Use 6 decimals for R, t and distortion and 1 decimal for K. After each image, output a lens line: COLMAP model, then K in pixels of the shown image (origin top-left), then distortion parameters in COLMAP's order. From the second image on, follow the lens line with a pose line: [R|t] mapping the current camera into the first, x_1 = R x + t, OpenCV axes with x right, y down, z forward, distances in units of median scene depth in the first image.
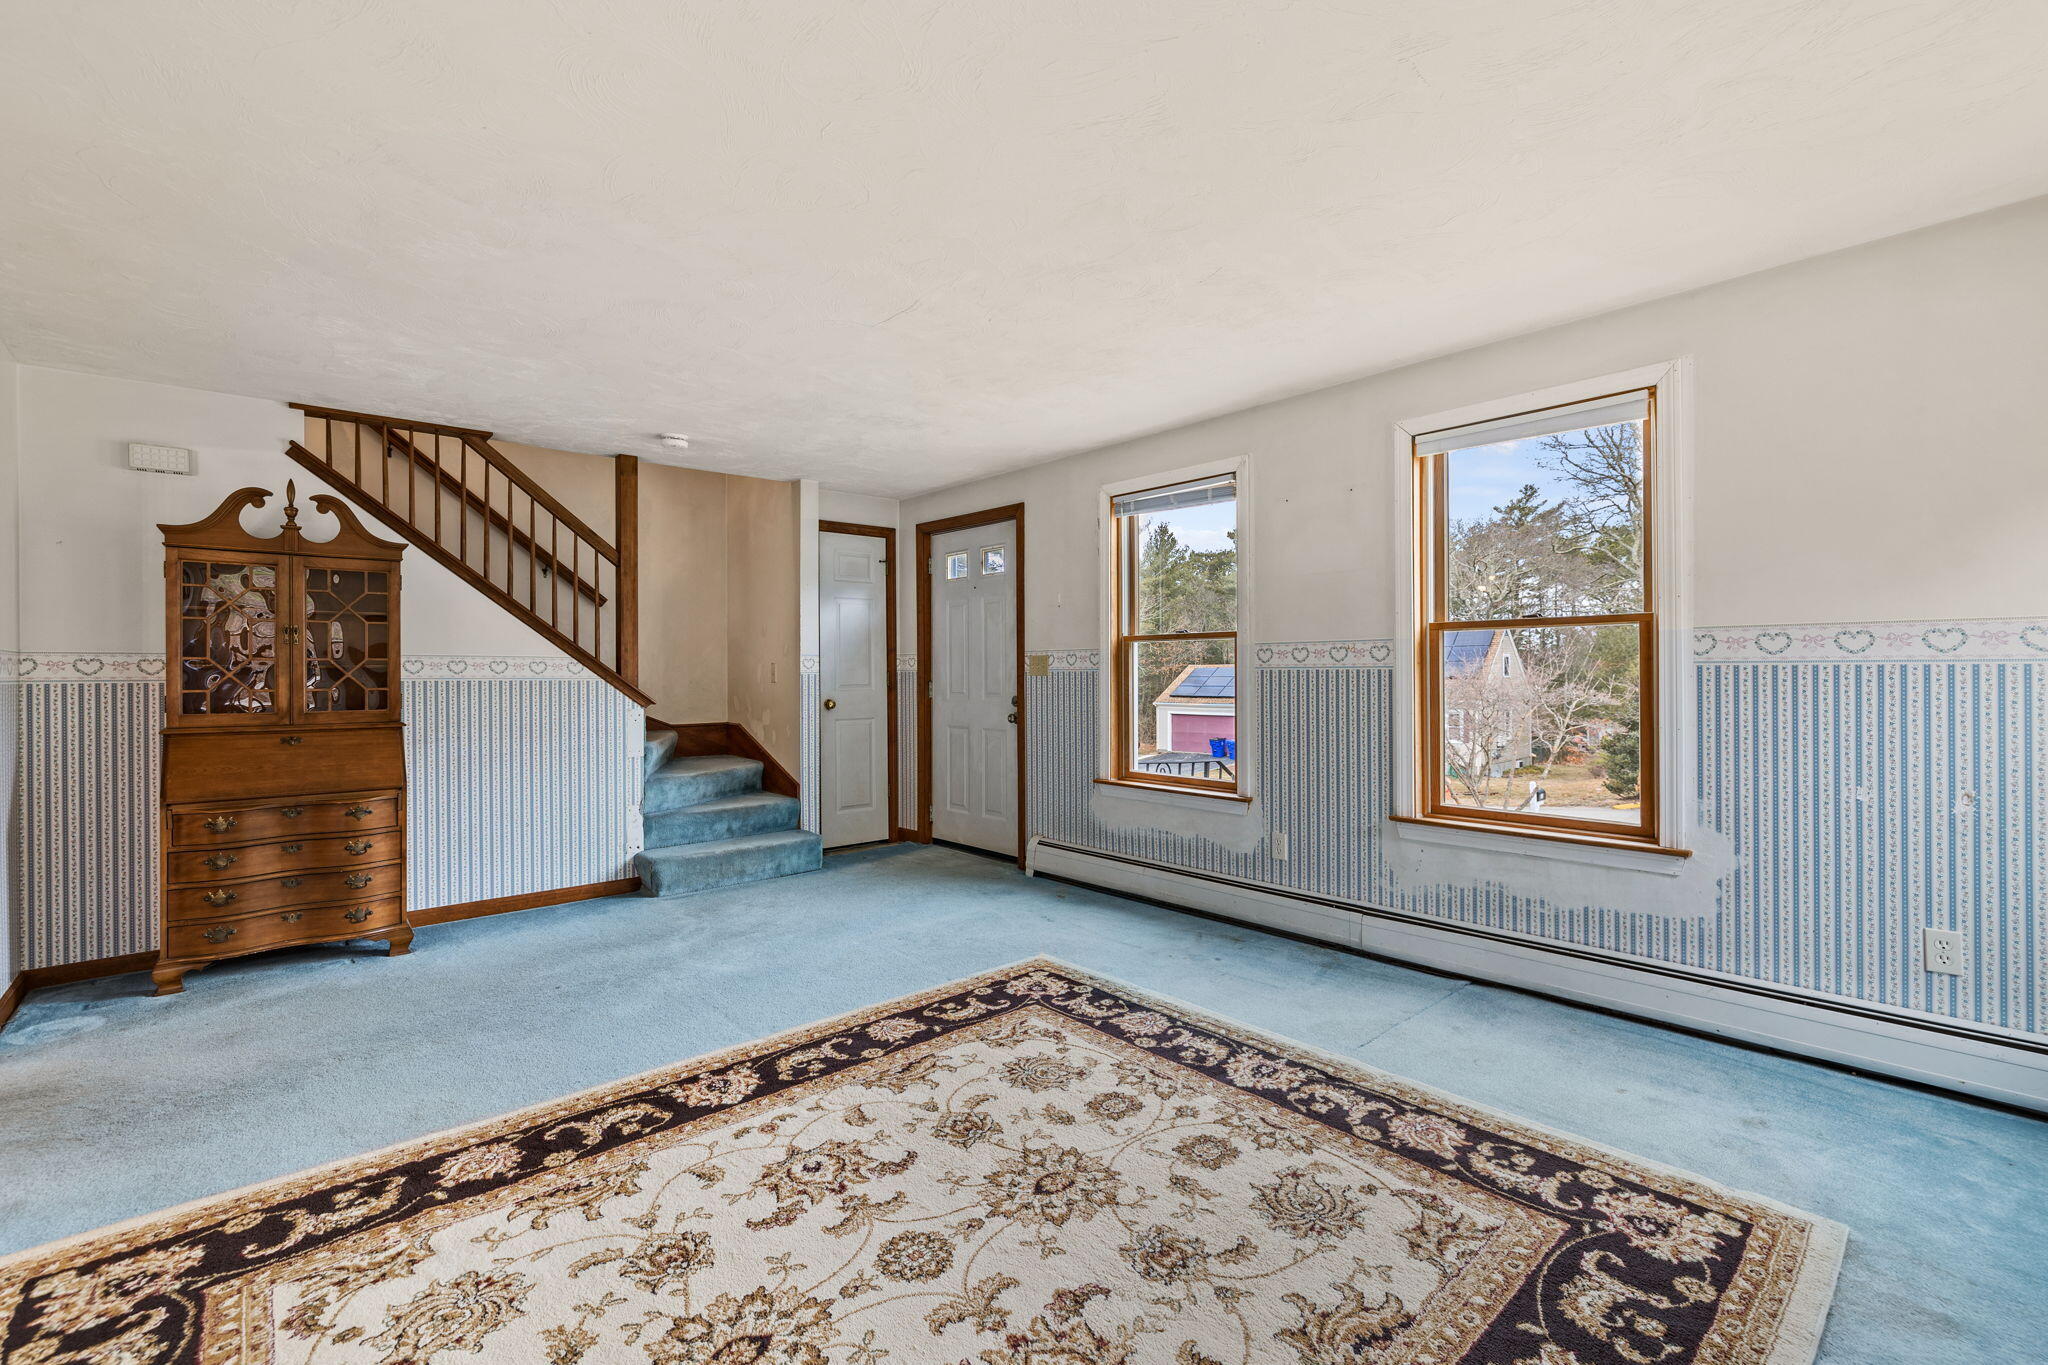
lens RADIAL K [[929.9, 0, 1022.7], [0, 929.9, 668.3], [0, 0, 1]] dist [-0.000728, -0.000097]
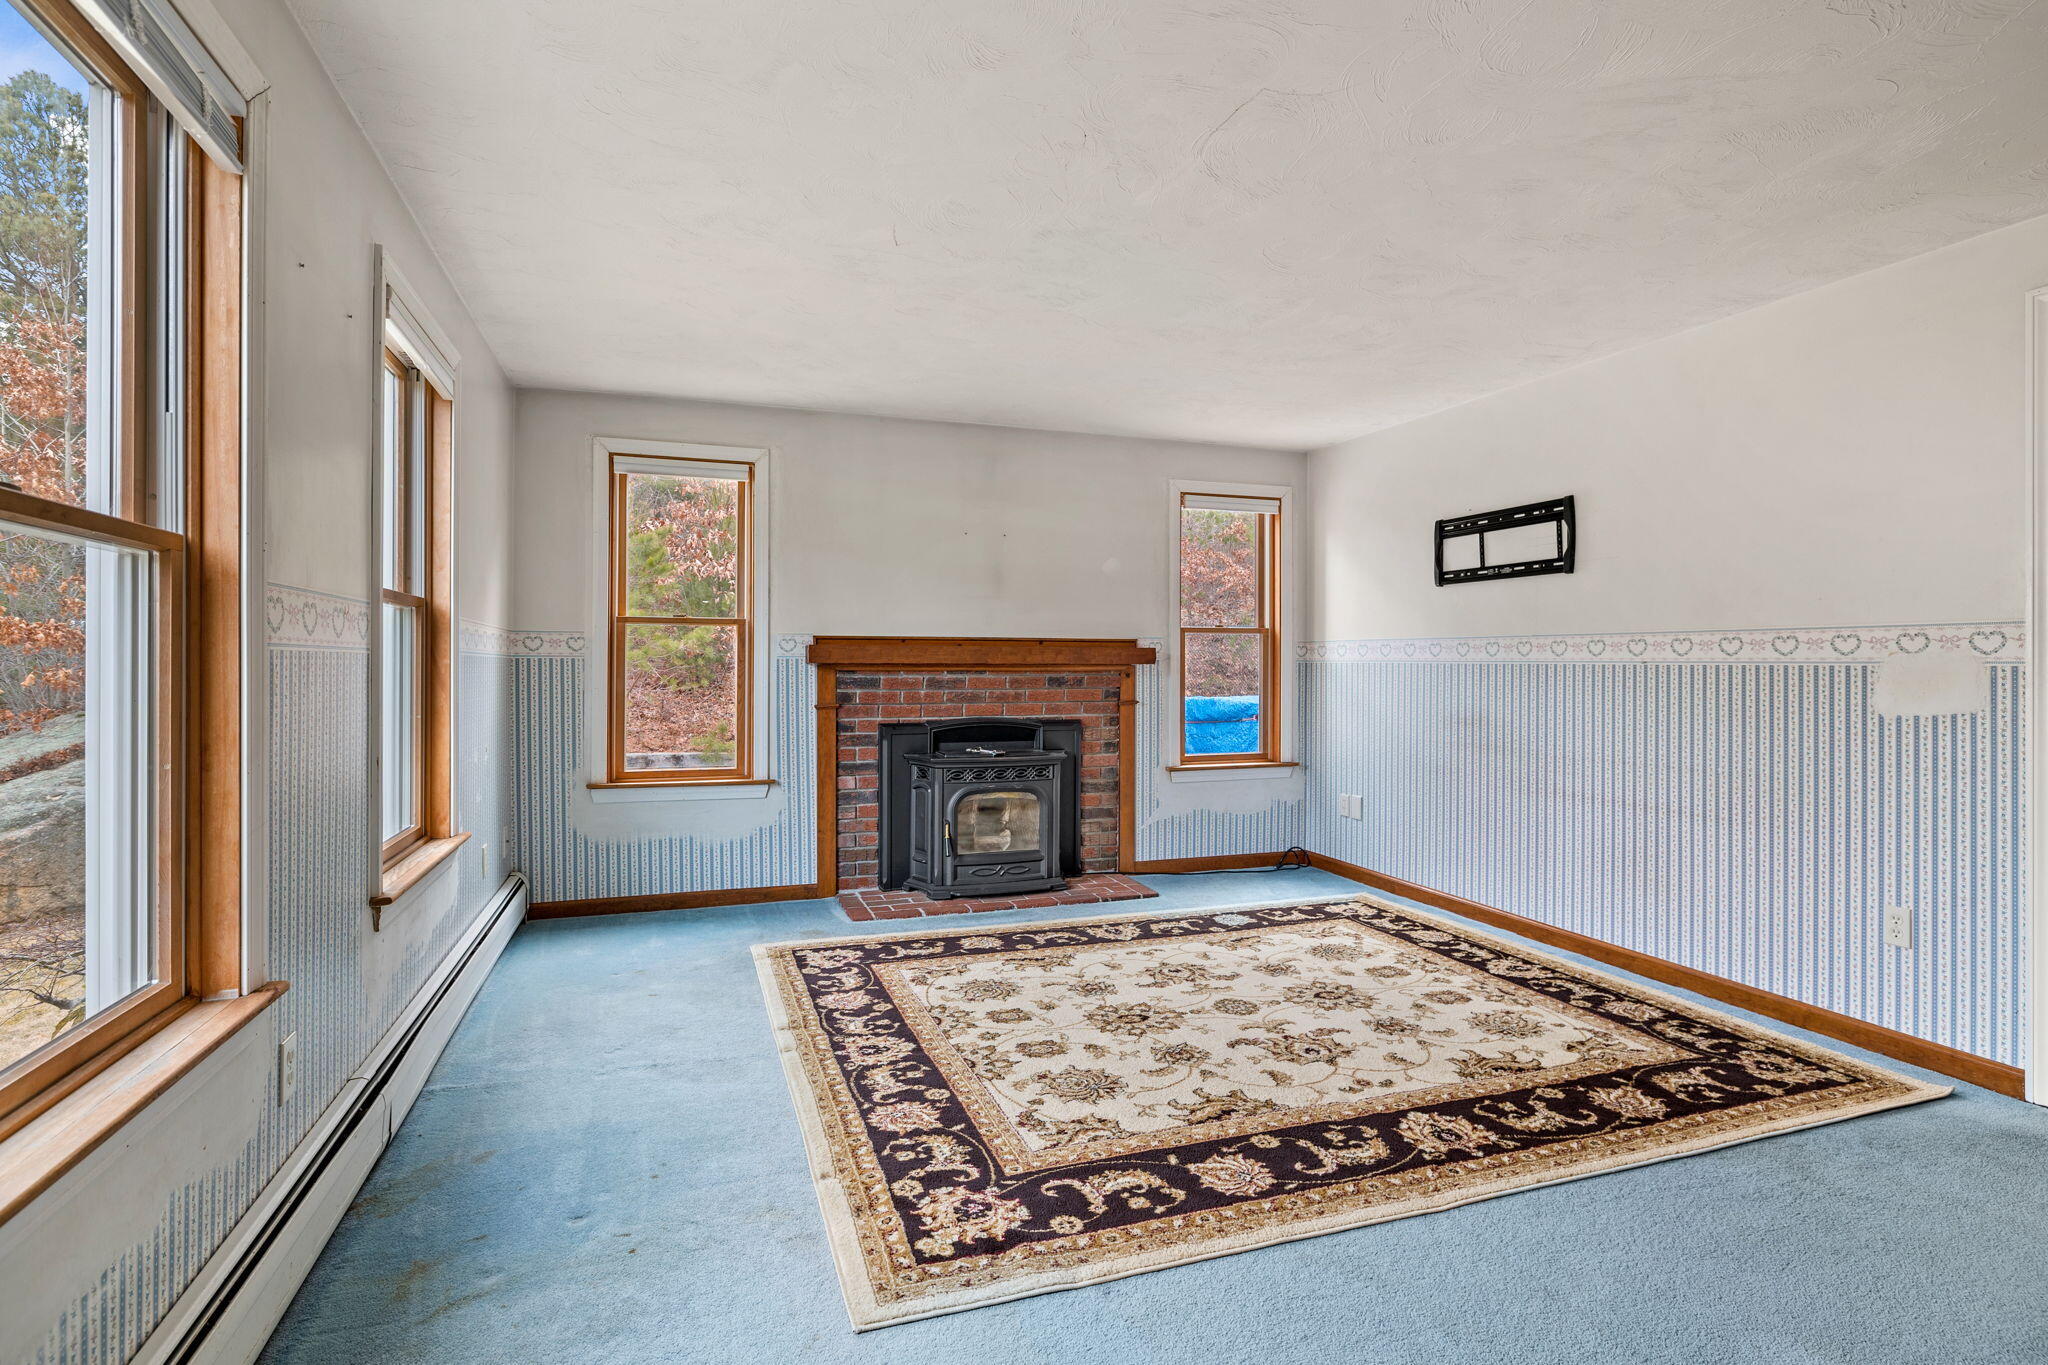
lens RADIAL K [[929.9, 0, 1022.7], [0, 929.9, 668.3], [0, 0, 1]] dist [-0.000728, -0.000097]
pose [[-0.919502, 0.001683, 0.393082, -0.302995], [0.001439, 0.999999, -0.000916, 0.016327], [-0.393083, -0.000276, -0.919503, 1.934443]]
